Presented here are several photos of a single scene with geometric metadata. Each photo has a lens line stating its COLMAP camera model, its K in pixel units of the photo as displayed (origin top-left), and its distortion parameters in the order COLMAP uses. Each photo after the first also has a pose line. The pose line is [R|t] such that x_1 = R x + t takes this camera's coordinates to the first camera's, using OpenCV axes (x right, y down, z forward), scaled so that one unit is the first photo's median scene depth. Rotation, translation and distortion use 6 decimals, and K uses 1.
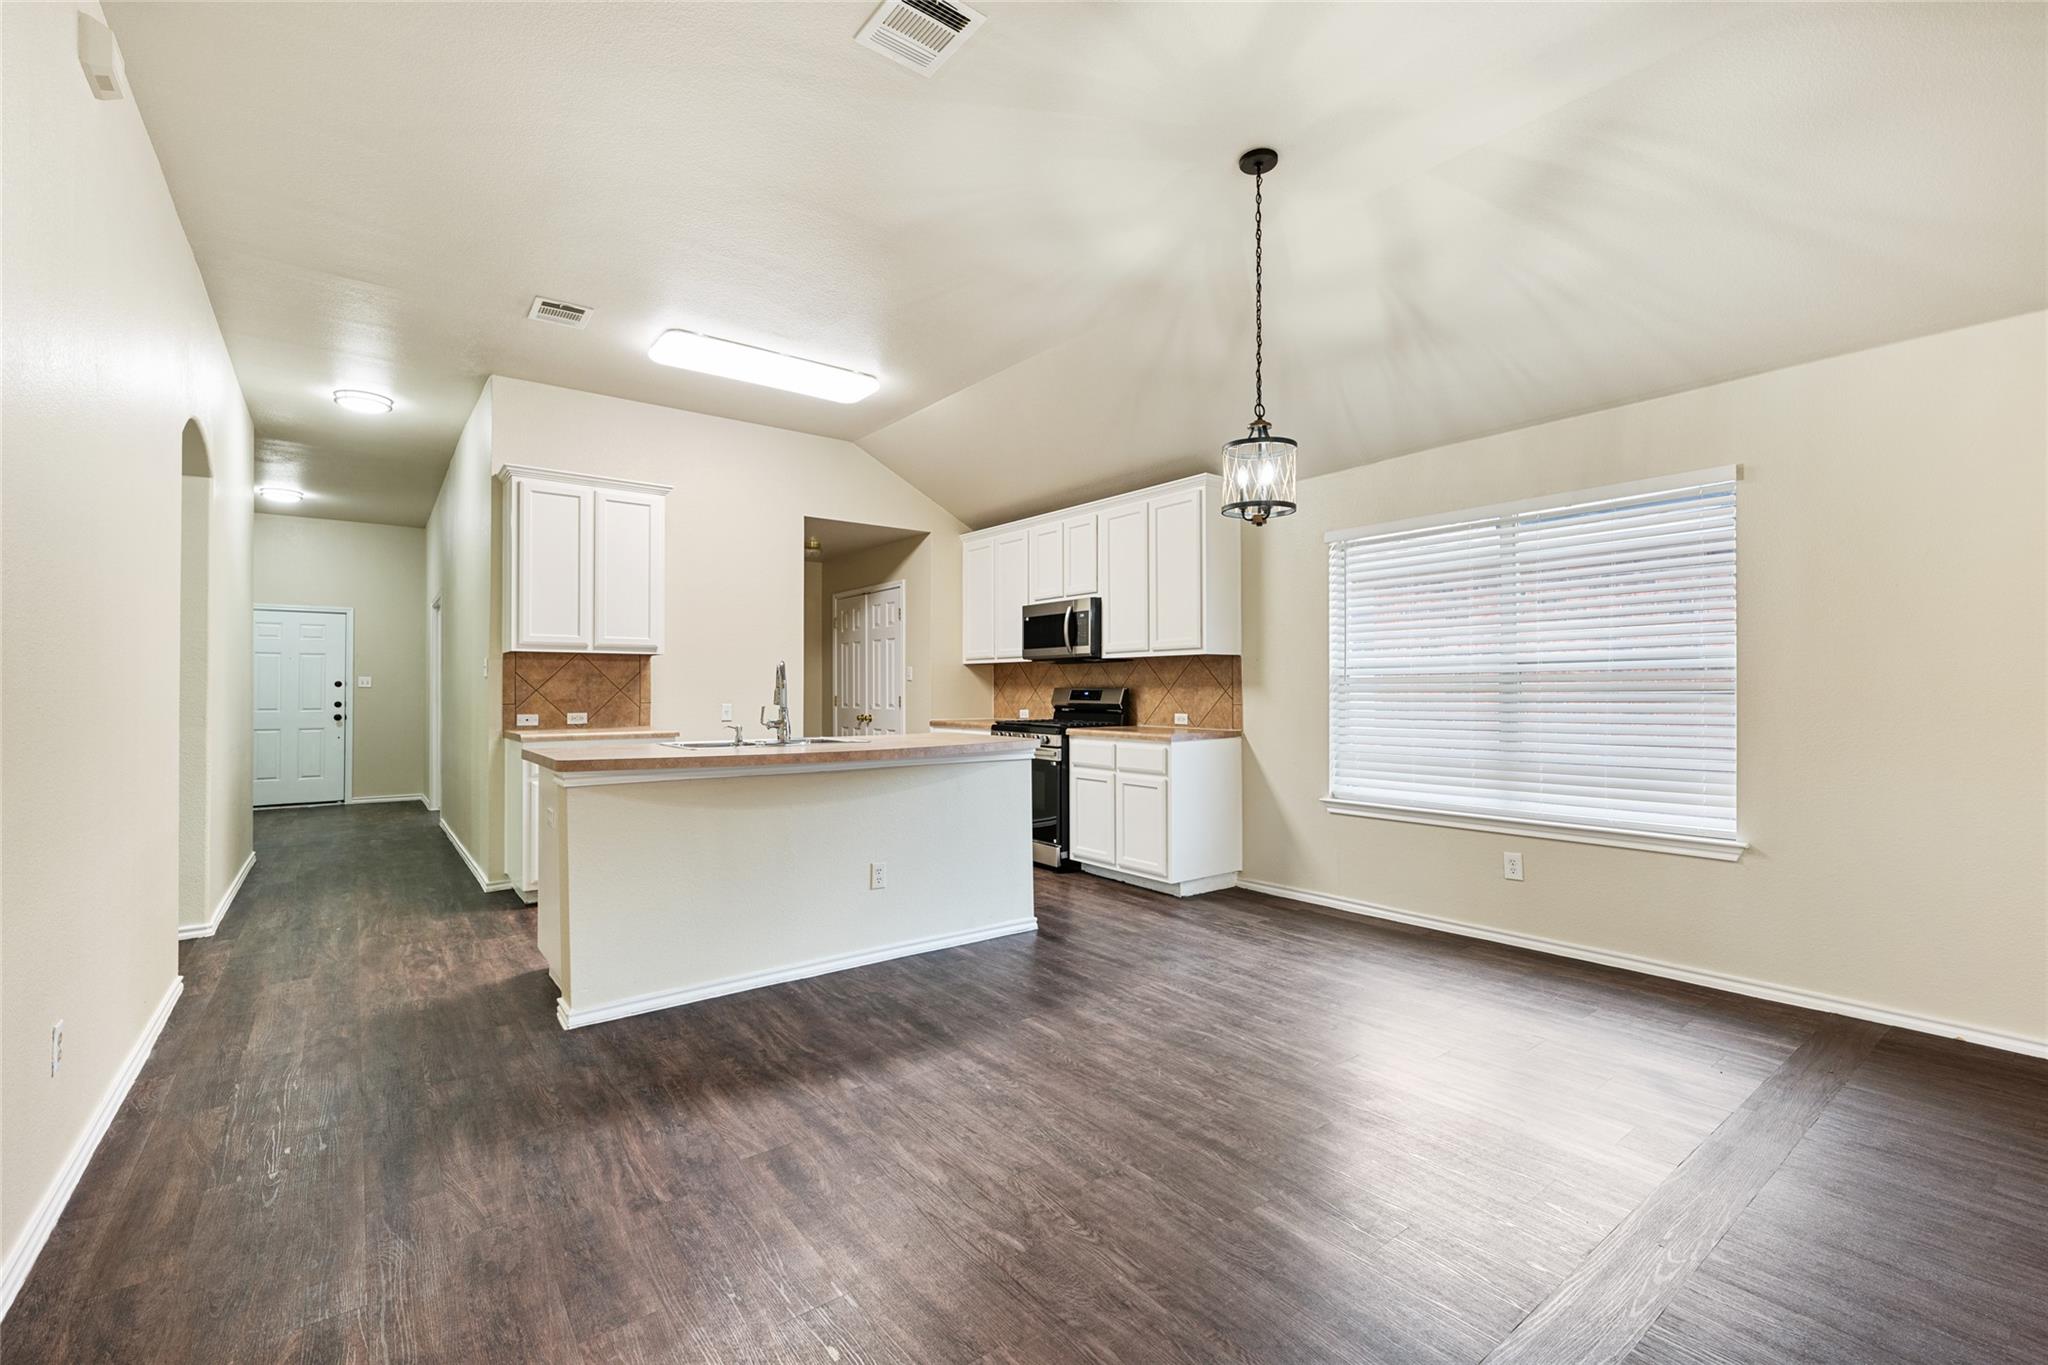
lens RADIAL K [[891.6, 0, 1031.5], [0, 891.6, 680.2], [0, 0, 1]] dist [0.003246, 0.000369]
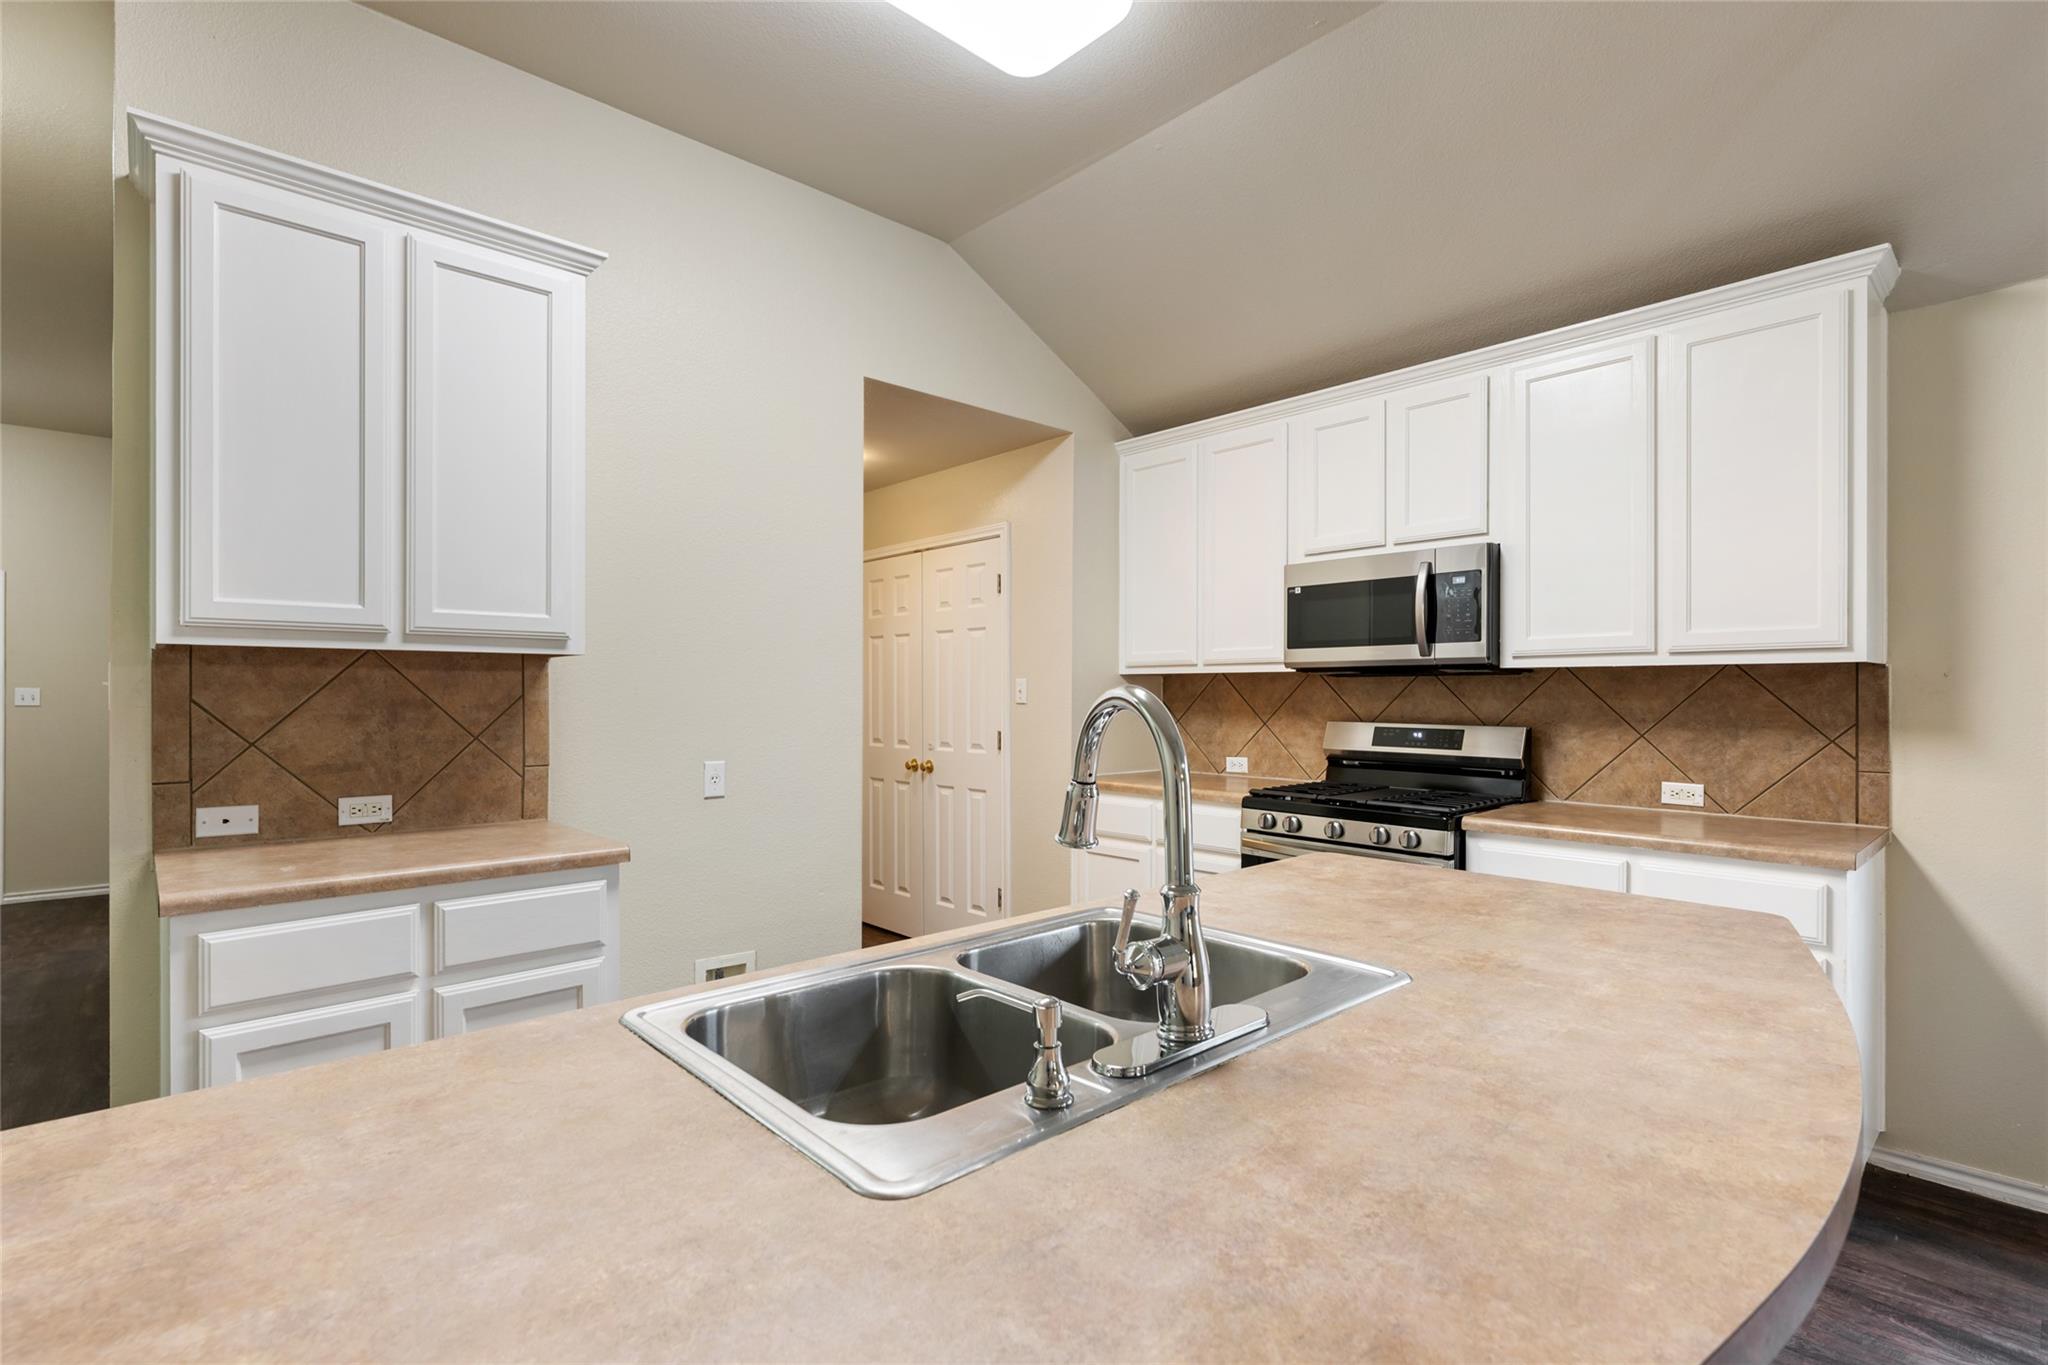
lens RADIAL K [[943.4, 0, 1015.0], [0, 943.4, 687.5], [0, 0, 1]] dist [0.003389, 0.000941]
pose [[0.997016, 0.003241, 0.077128, -0.240308], [-0.003834, 0.999964, 0.007543, -0.017494], [-0.077100, -0.007816, 0.996993, 0.533410]]
